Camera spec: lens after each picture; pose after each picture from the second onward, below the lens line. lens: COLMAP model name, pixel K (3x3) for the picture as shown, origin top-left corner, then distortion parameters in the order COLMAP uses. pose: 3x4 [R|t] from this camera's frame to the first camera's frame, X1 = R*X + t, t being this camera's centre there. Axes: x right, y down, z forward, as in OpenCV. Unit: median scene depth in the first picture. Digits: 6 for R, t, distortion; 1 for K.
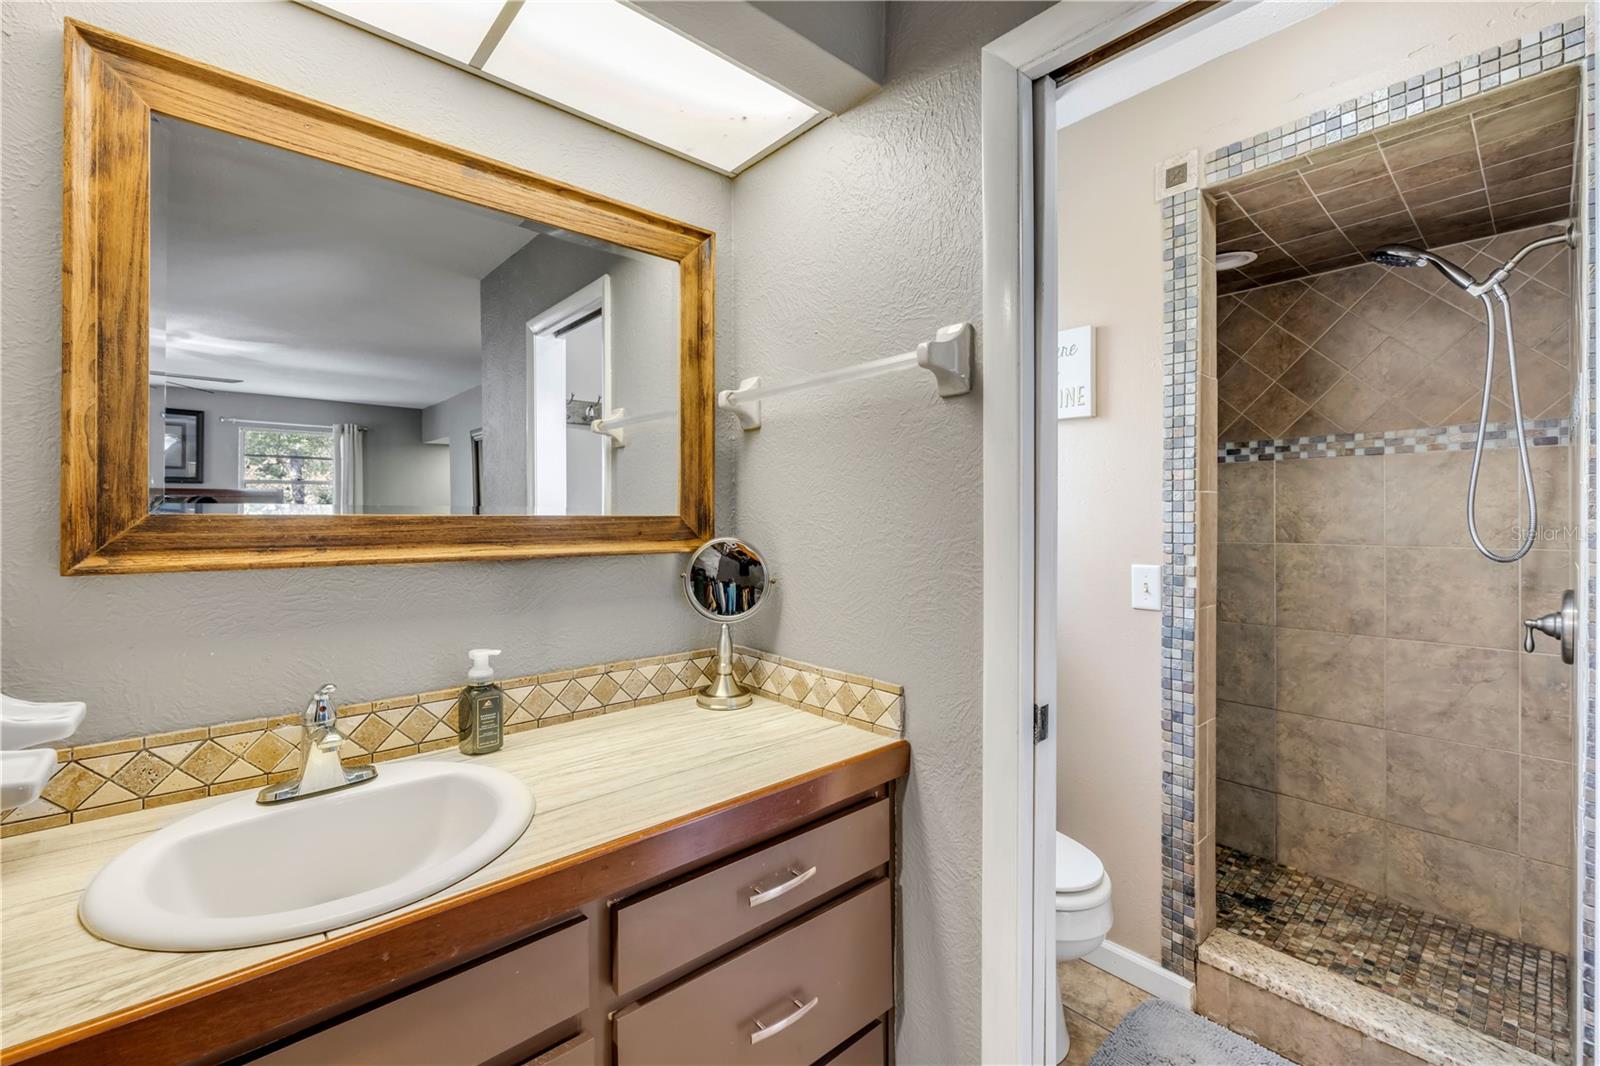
lens RADIAL K [[680.8, 0, 801.8], [0, 680.8, 522.2], [0, 0, 1]] dist [-0.001386, 0.000255]
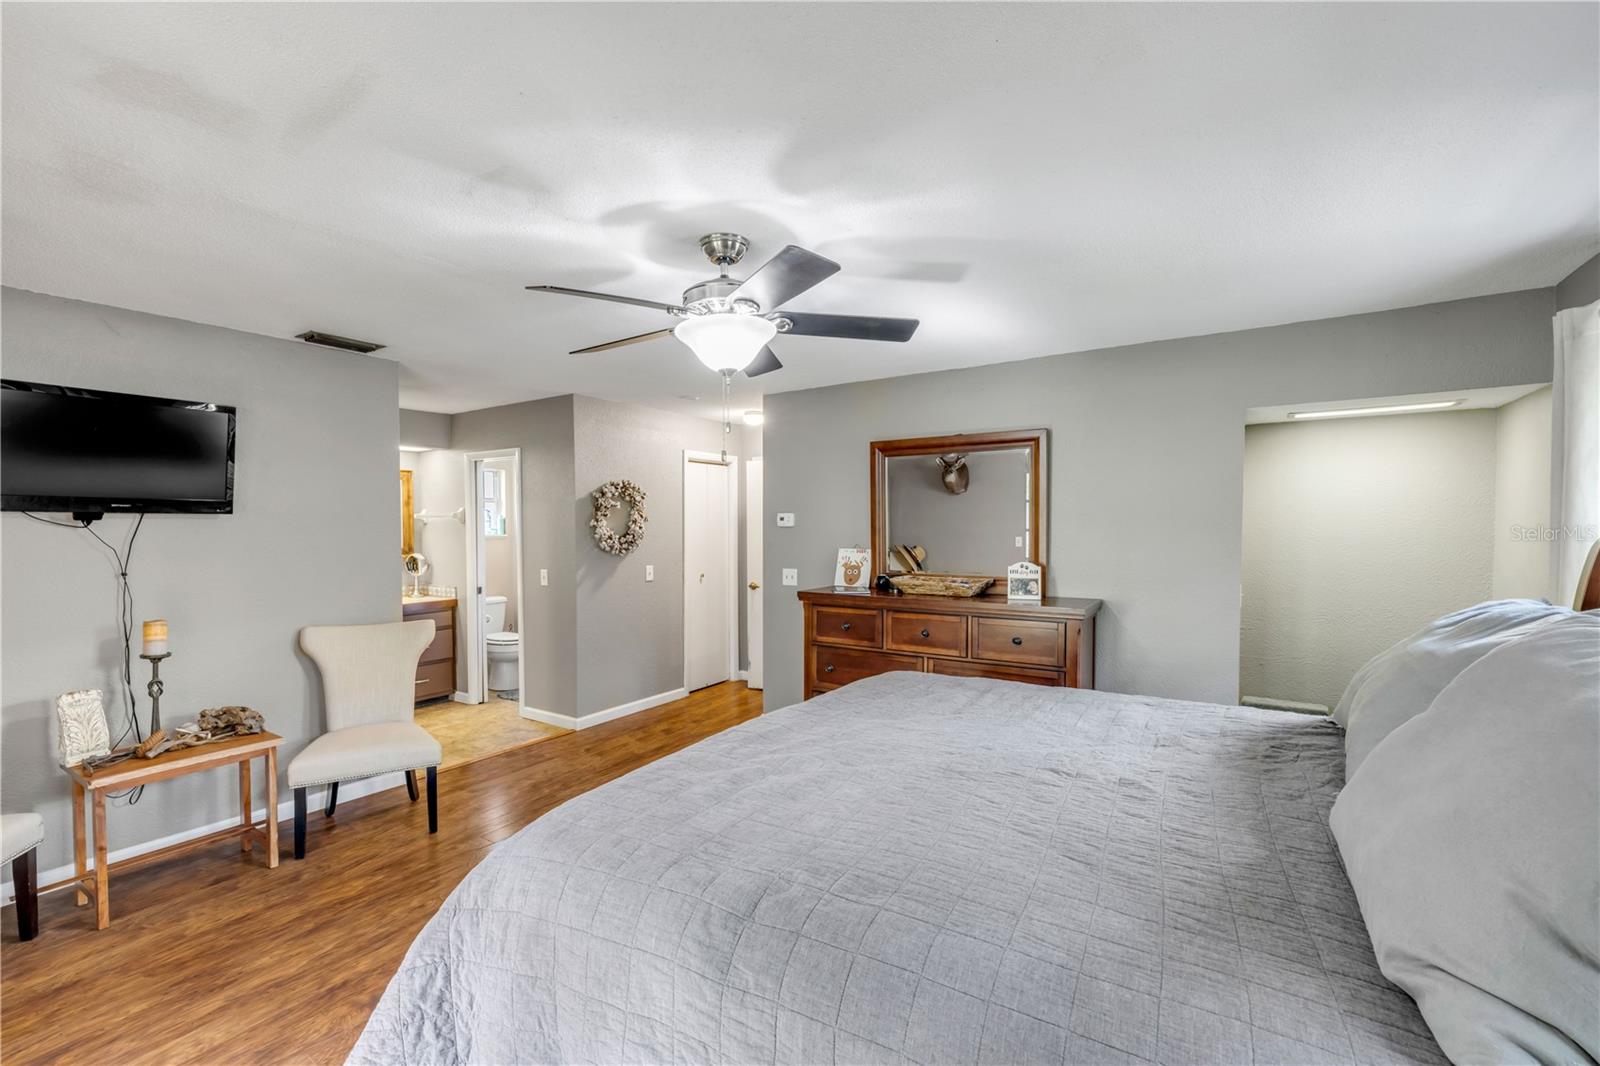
lens RADIAL K [[680.8, 0, 798.8], [0, 680.8, 538.1], [0, 0, 1]] dist [-0.001386, 0.000255]
pose [[0.968247, -0.012024, 0.249707, 1.016437], [0.008538, 0.999850, 0.015041, -0.105997], [-0.249850, -0.012431, 0.968205, -3.232387]]
